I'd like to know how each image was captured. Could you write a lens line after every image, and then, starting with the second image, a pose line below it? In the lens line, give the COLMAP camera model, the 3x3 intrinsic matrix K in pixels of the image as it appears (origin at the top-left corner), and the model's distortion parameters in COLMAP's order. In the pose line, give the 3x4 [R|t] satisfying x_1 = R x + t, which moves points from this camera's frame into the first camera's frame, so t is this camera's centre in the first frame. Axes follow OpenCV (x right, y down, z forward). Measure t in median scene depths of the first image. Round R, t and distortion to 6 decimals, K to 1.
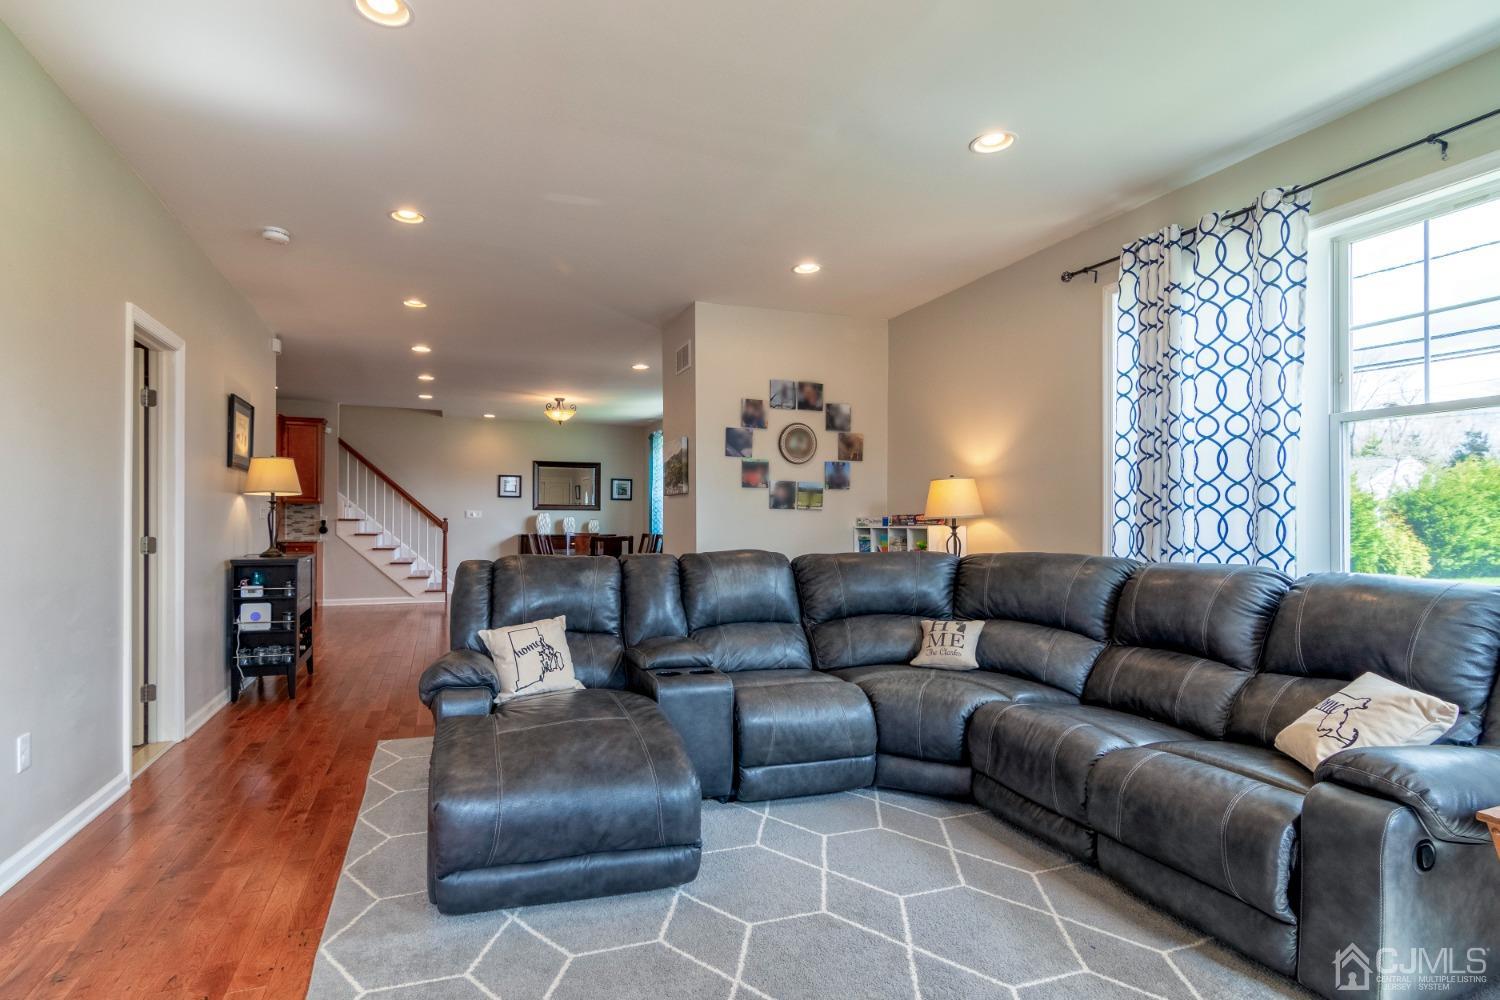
lens RADIAL K [[753.1, 0, 721.2], [0, 753.1, 518.0], [0, 0, 1]] dist [-0.000813, -0.000266]
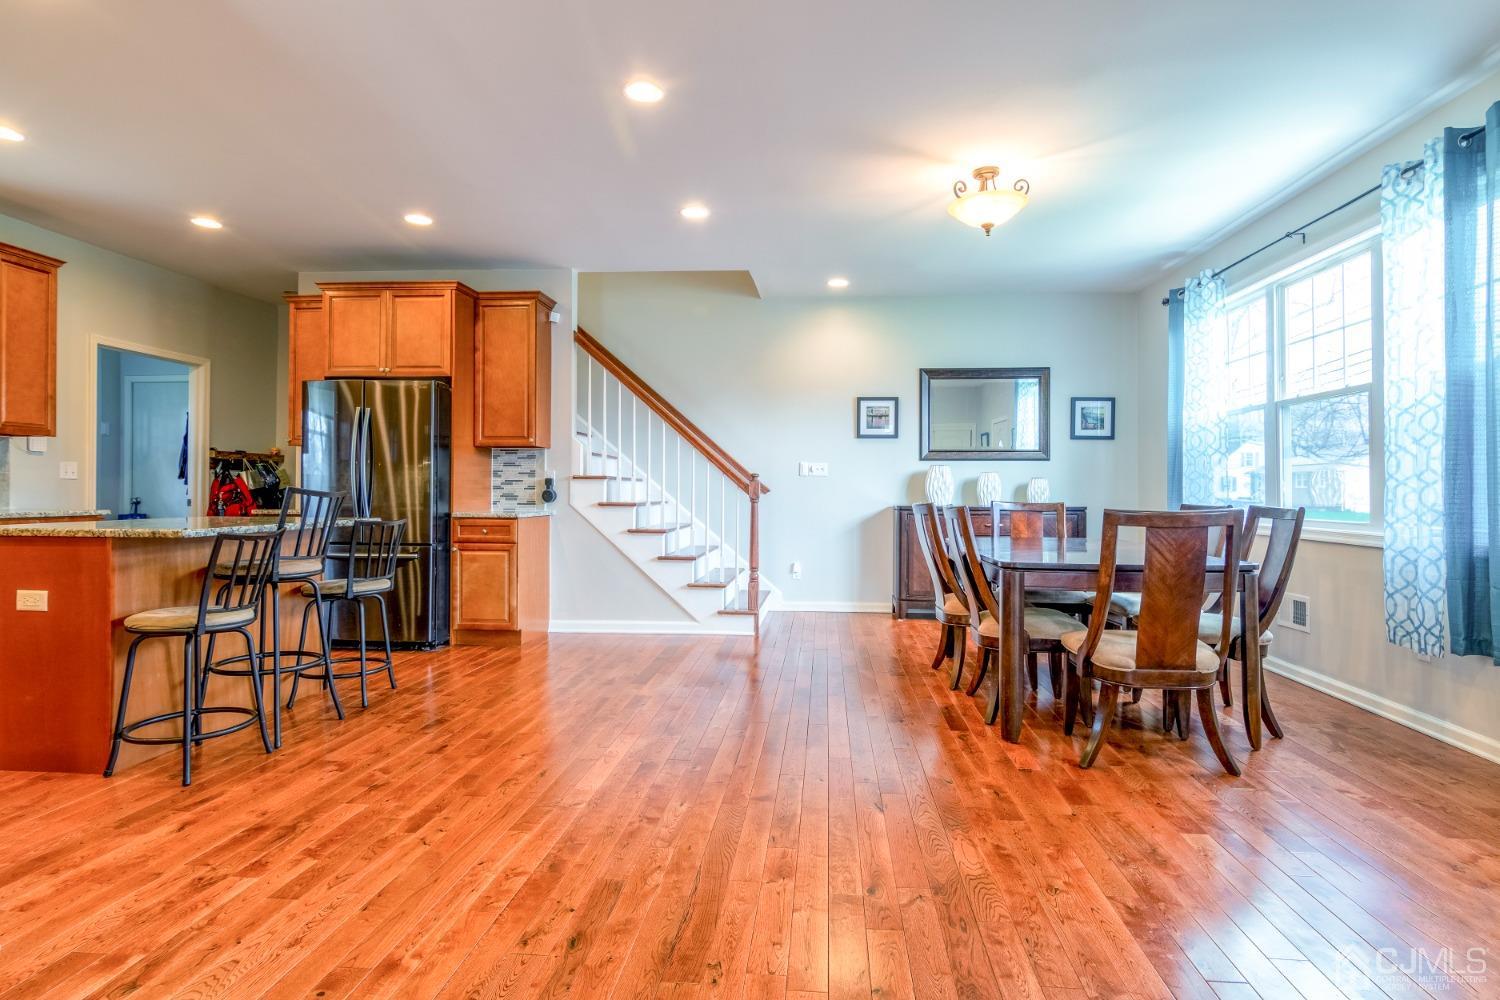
lens RADIAL K [[770.5, 0, 750.0], [0, 770.5, 500.0], [0, 0, 1]] dist [-0.040627, -0.000098]
pose [[0.897771, -0.001147, -0.440462, -0.123985], [0.004652, 0.999966, 0.006877, 0.013731], [0.440439, -0.008223, 0.897745, 0.480332]]
